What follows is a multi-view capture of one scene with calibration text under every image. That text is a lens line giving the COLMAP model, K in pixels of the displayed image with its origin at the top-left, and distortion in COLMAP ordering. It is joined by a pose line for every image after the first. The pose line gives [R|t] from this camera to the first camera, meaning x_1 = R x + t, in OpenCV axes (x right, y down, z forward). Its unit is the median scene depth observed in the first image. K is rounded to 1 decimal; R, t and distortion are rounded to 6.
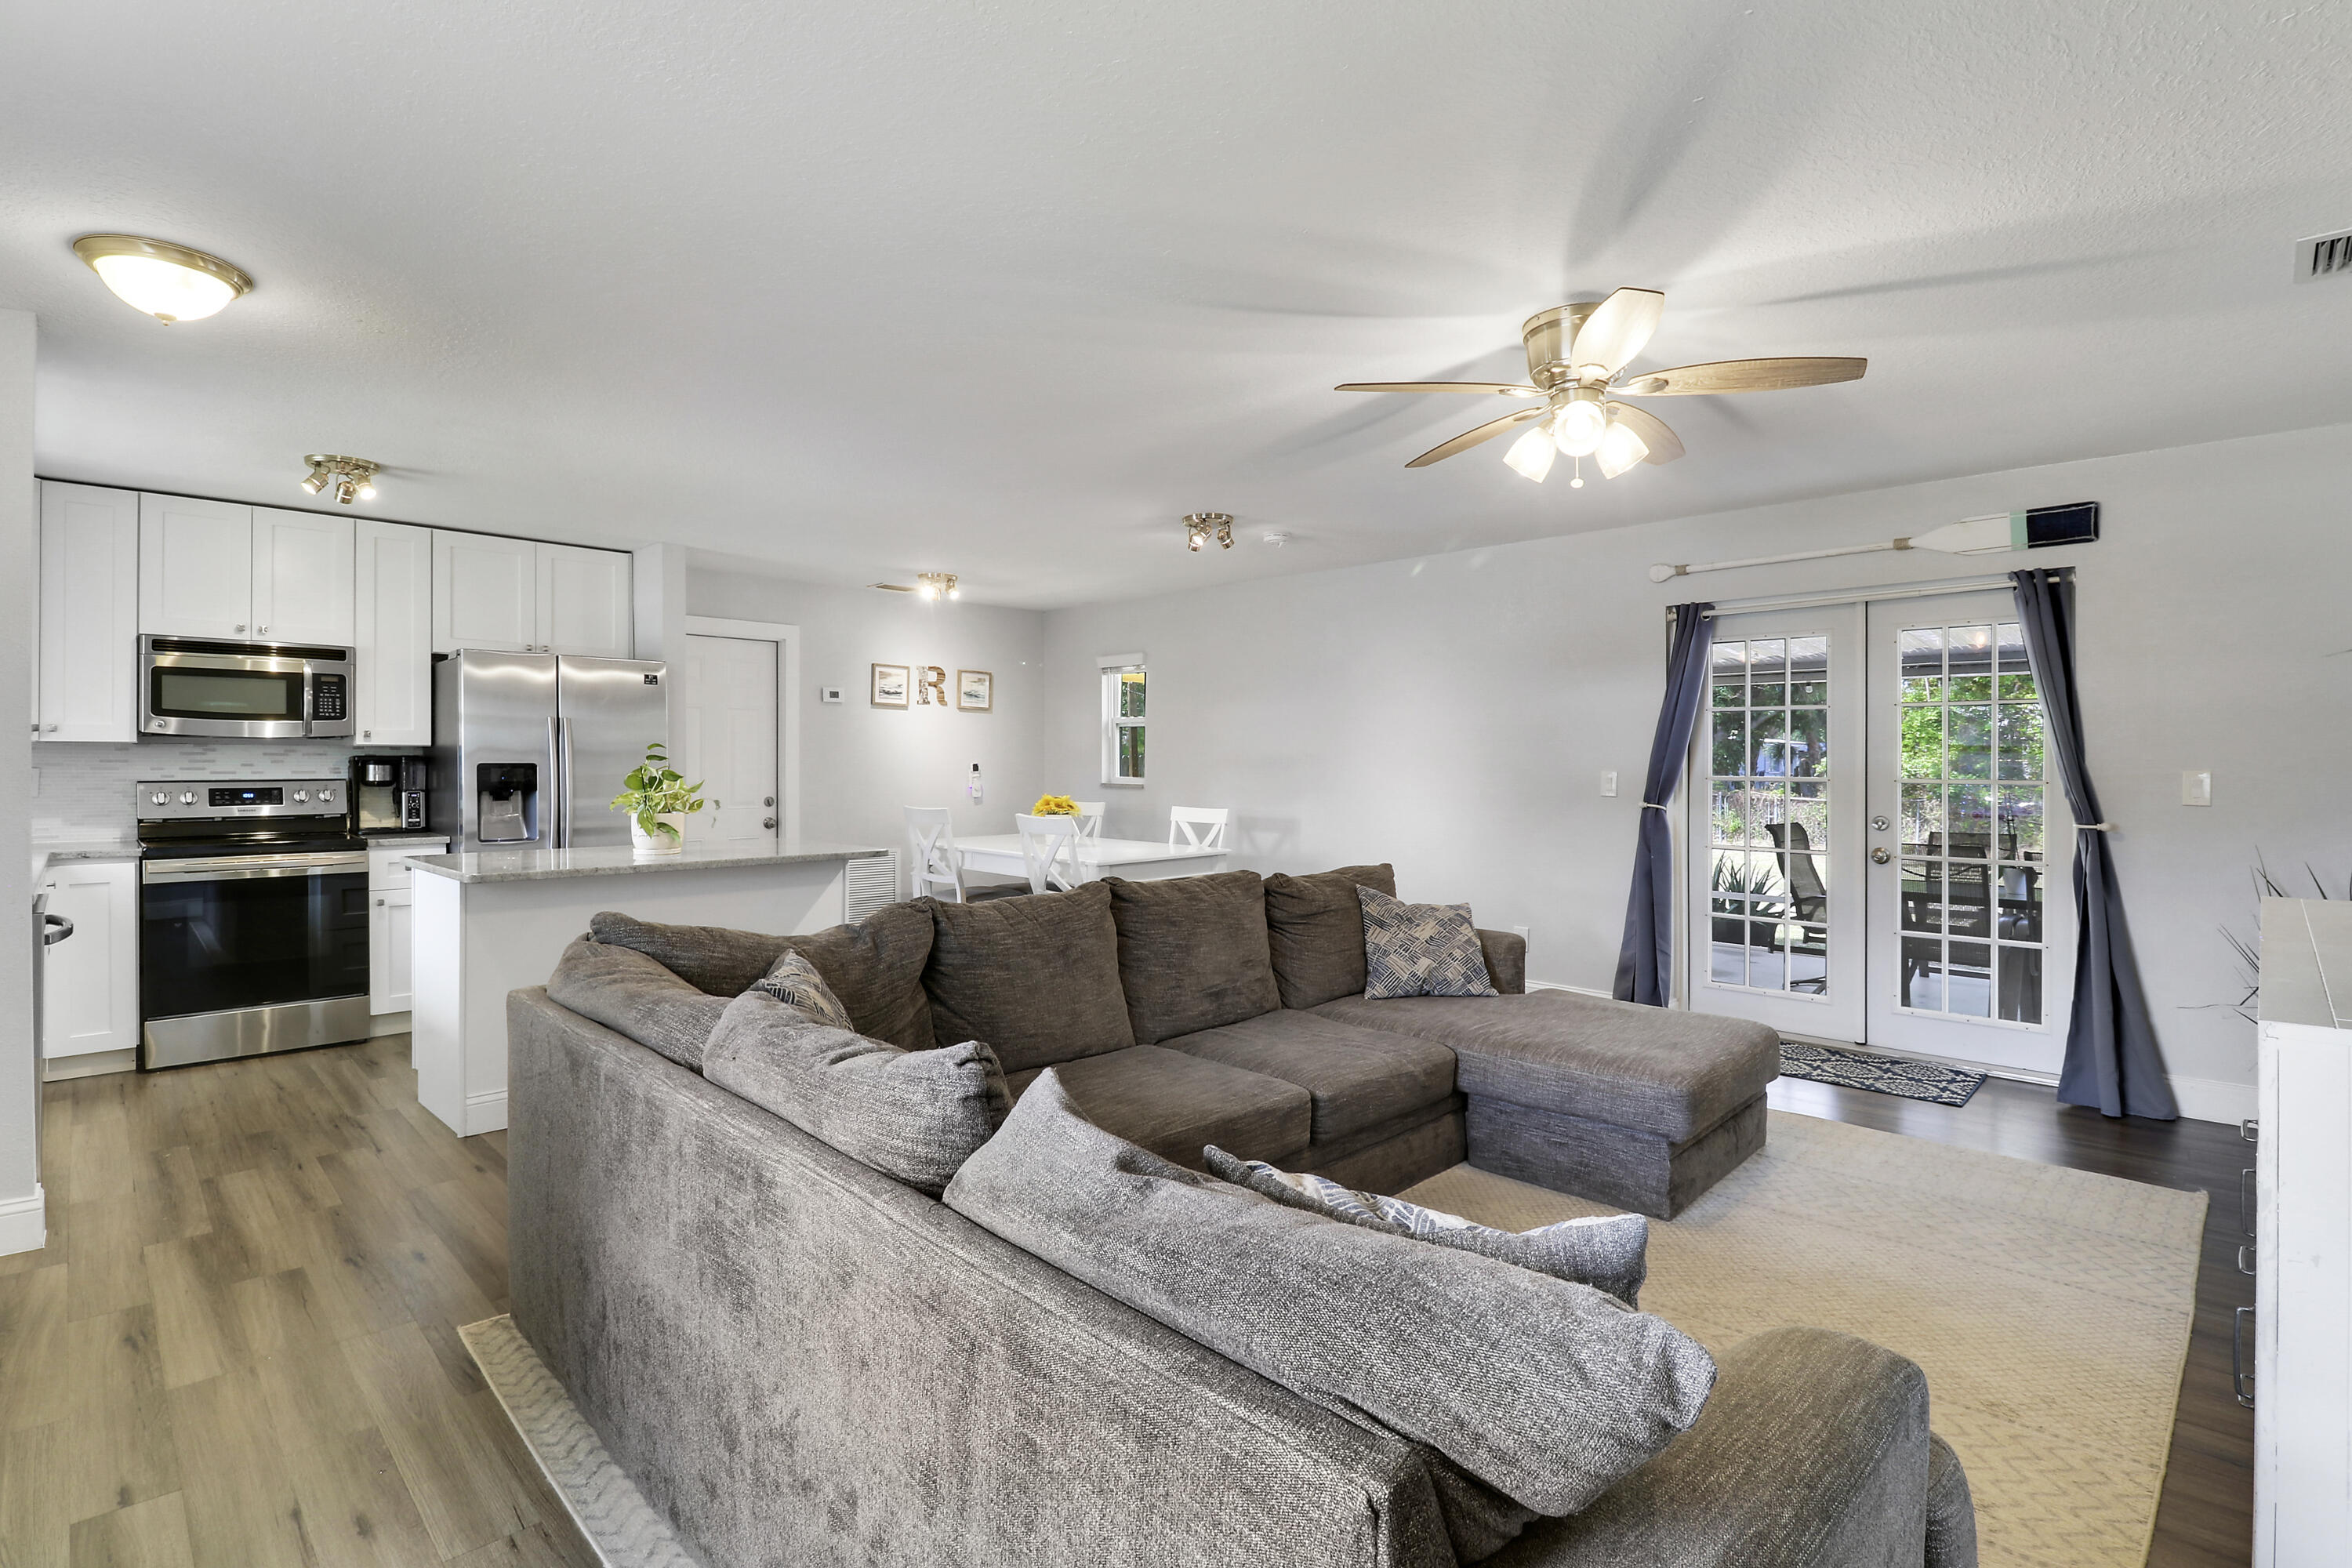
lens RADIAL K [[1100.9, 0, 1178.9], [0, 1100.9, 768.7], [0, 0, 1]] dist [-0.000667, -0.013157]
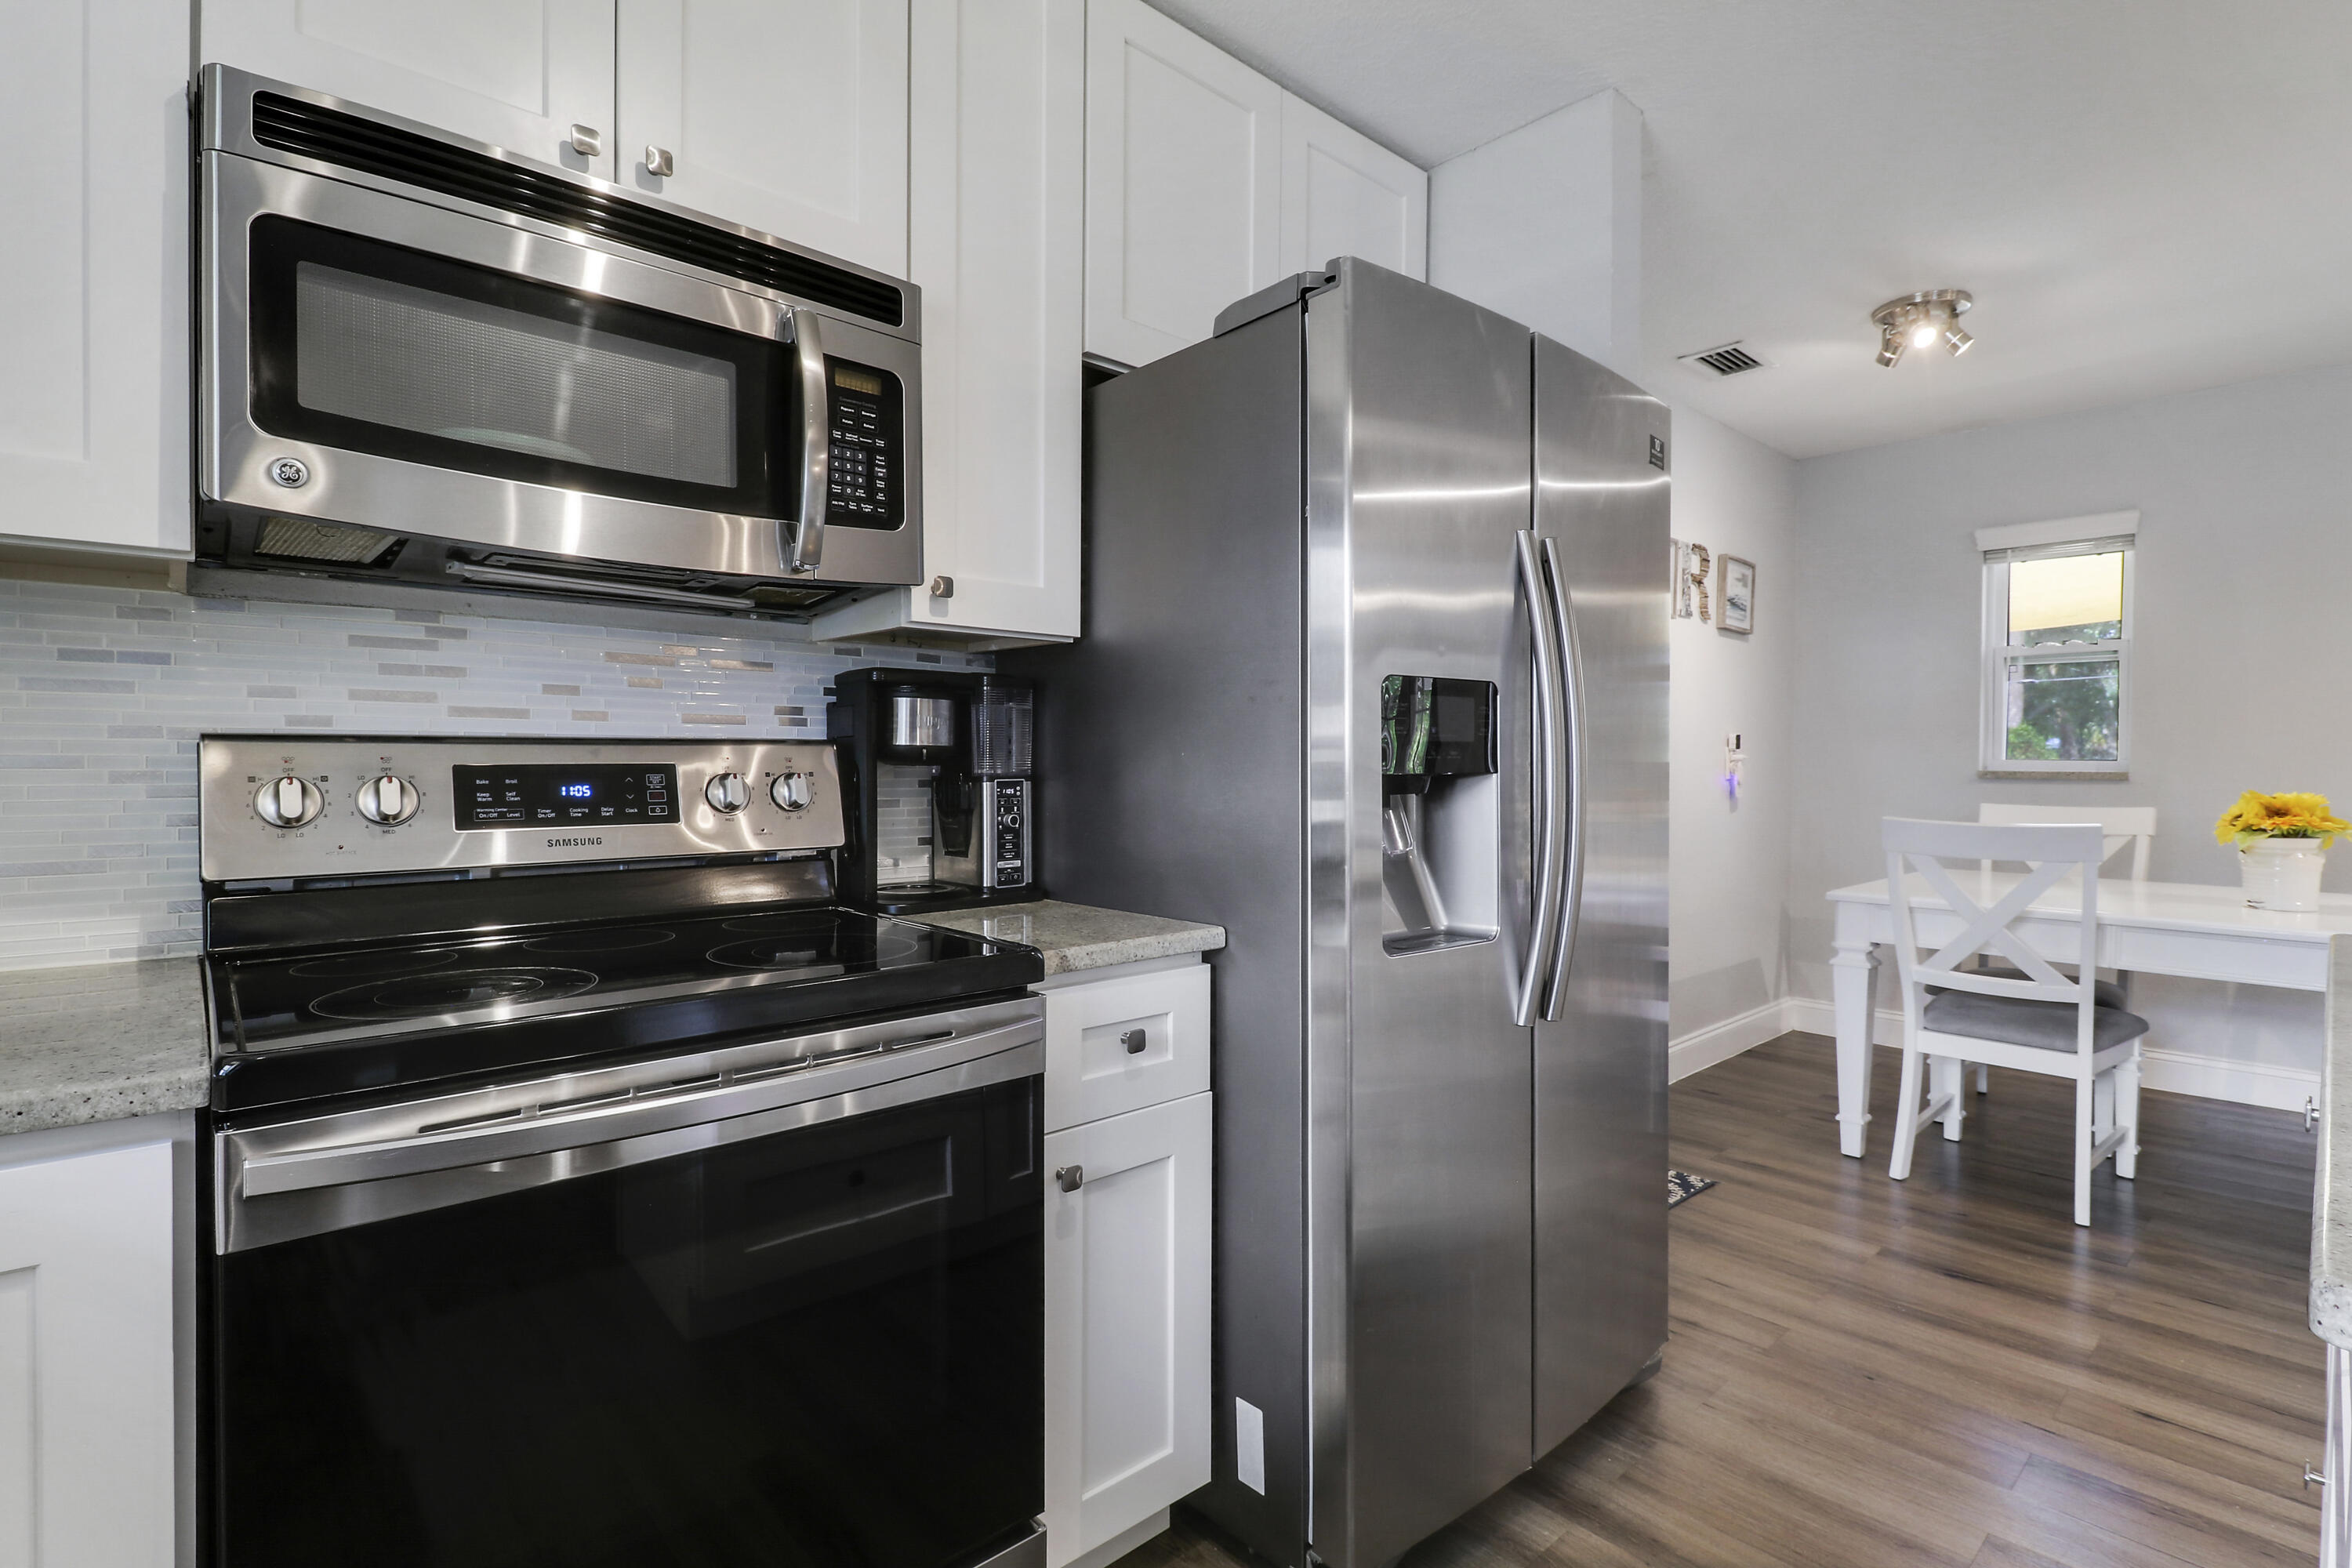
lens RADIAL K [[1112.7, 0, 1188.7], [0, 1112.7, 783.2], [0, 0, 1]] dist [0.002248, -0.010927]
pose [[0.998717, 0.000709, -0.050638, -0.652517], [0.000022, 0.999896, 0.014441, 0.017652], [0.050643, -0.014424, 0.998613, 0.689278]]
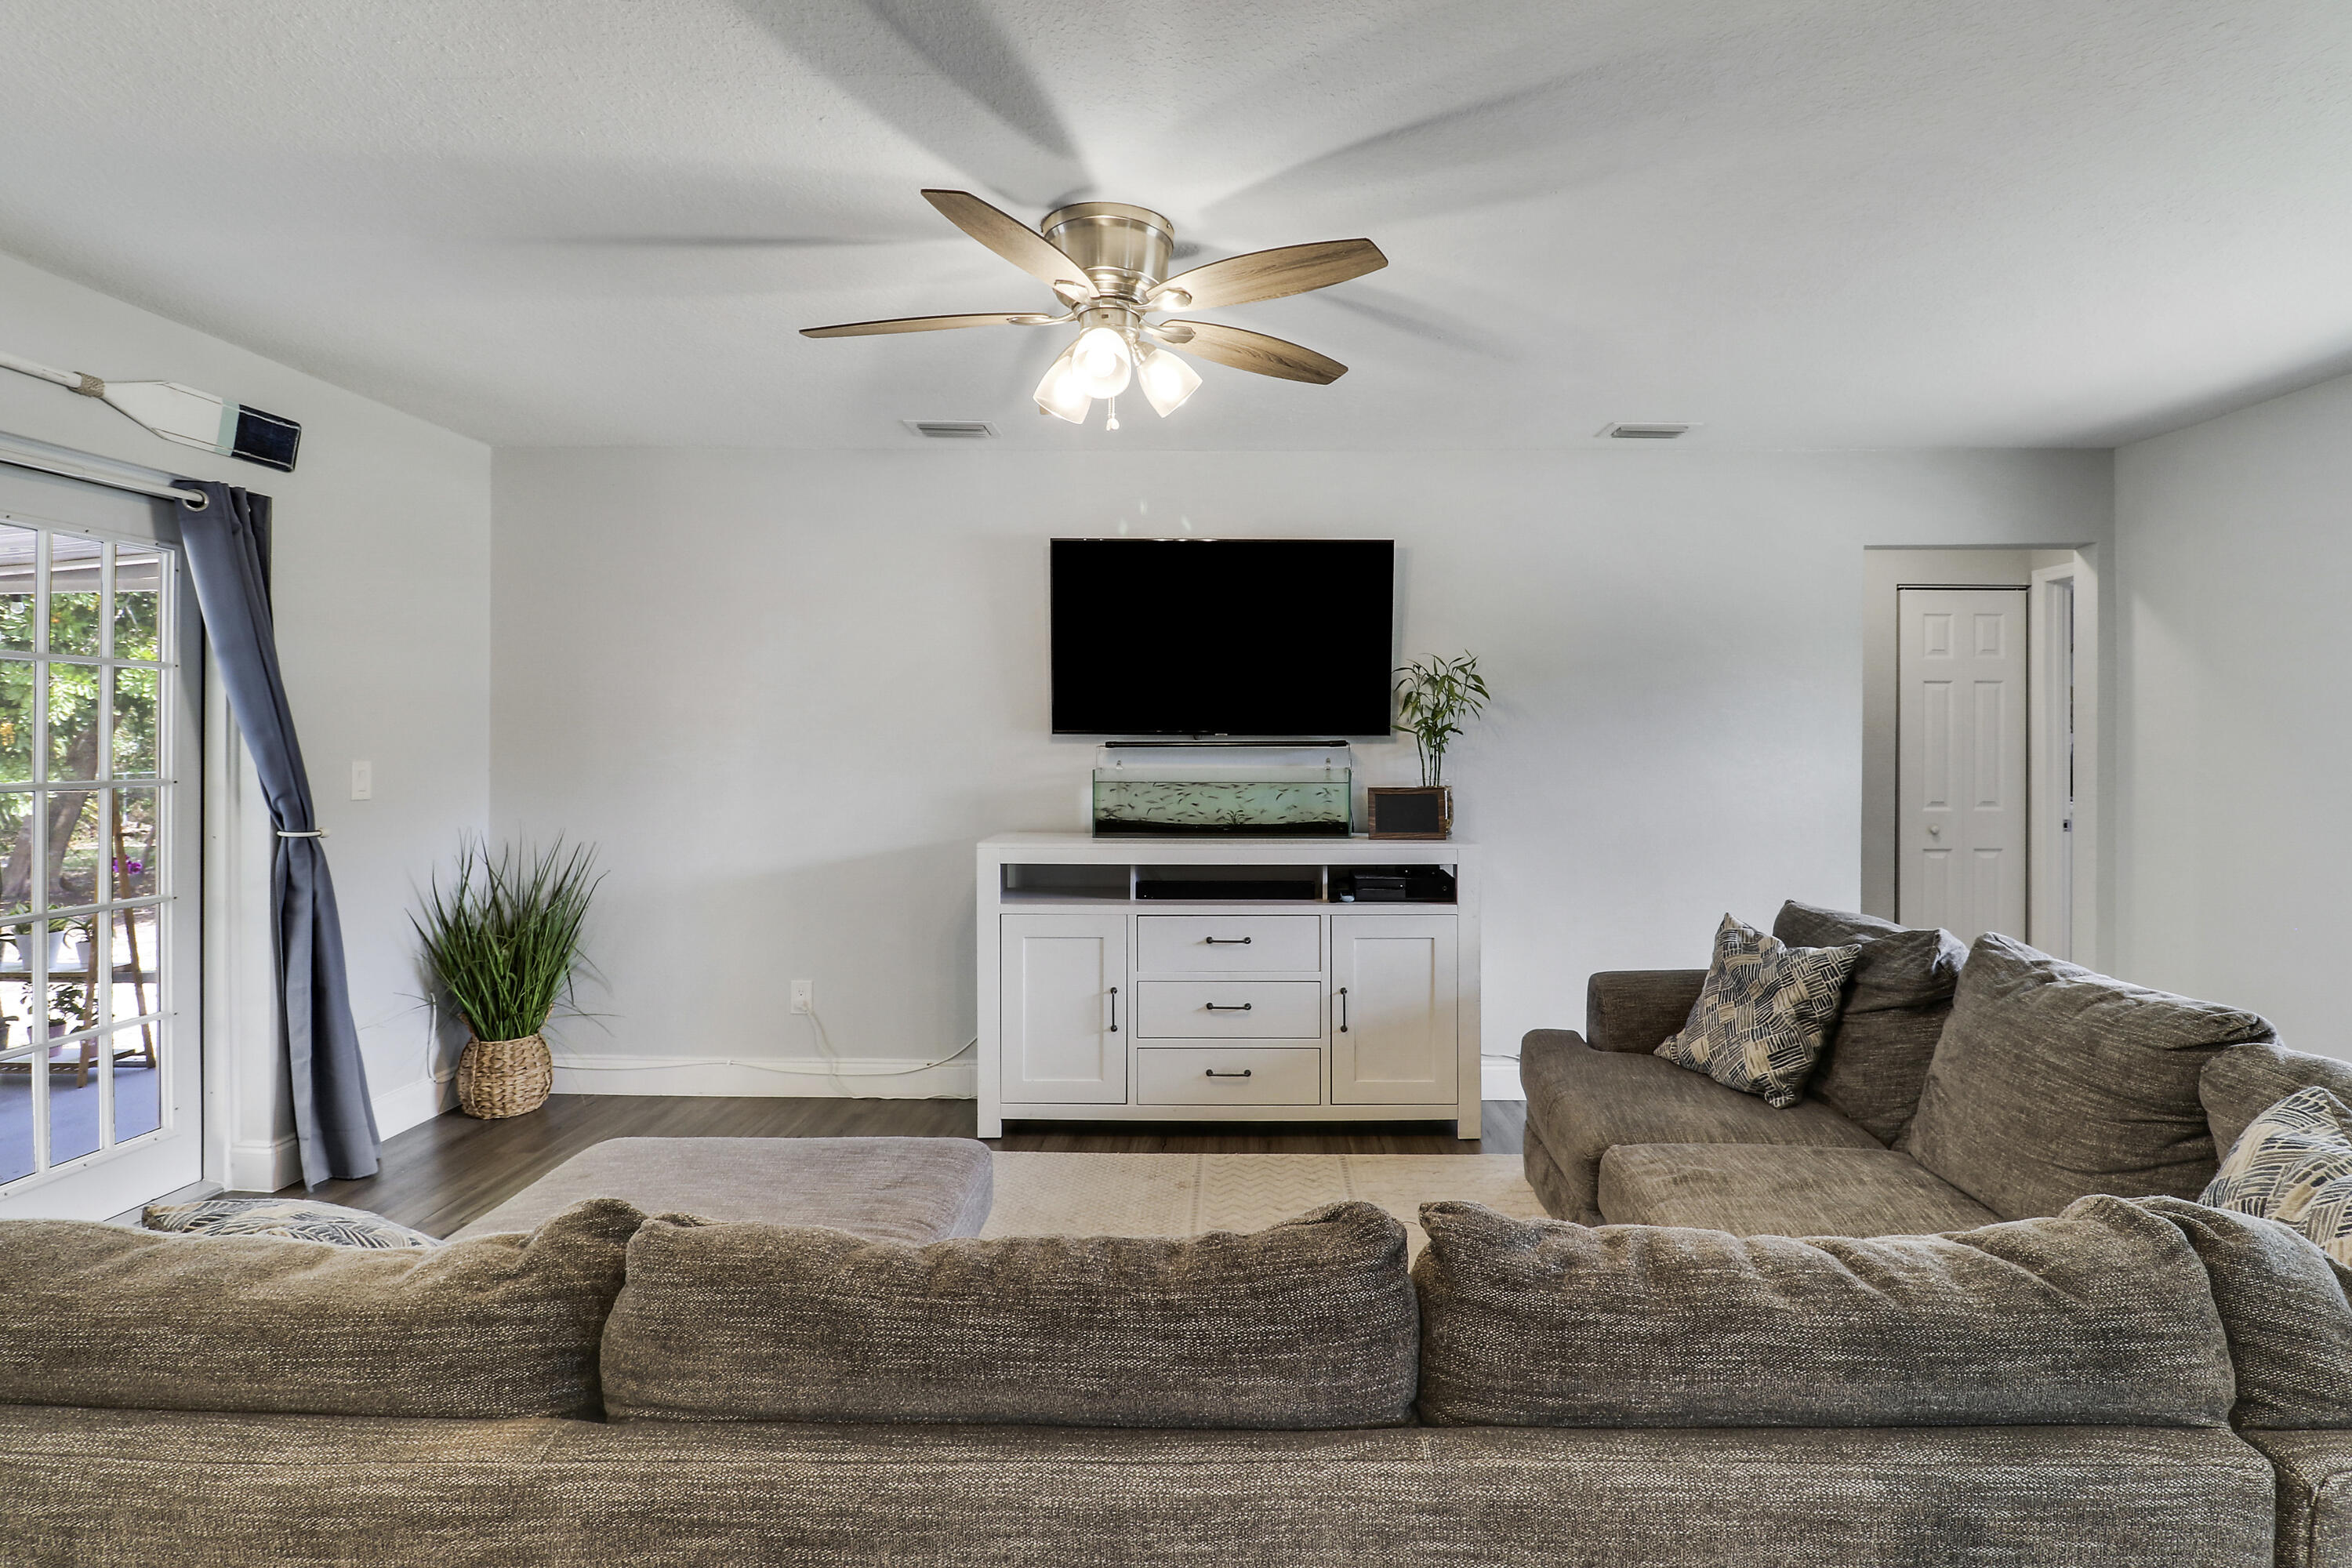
lens RADIAL K [[1126.4, 0, 1234.7], [0, 1126.4, 750.2], [0, 0, 1]] dist [0.002224, -0.013861]
pose [[-0.707407, -0.009238, 0.706747, -0.166508], [-0.001527, 0.999932, 0.011541, -0.014084], [-0.706805, 0.007085, -0.707373, 0.834962]]
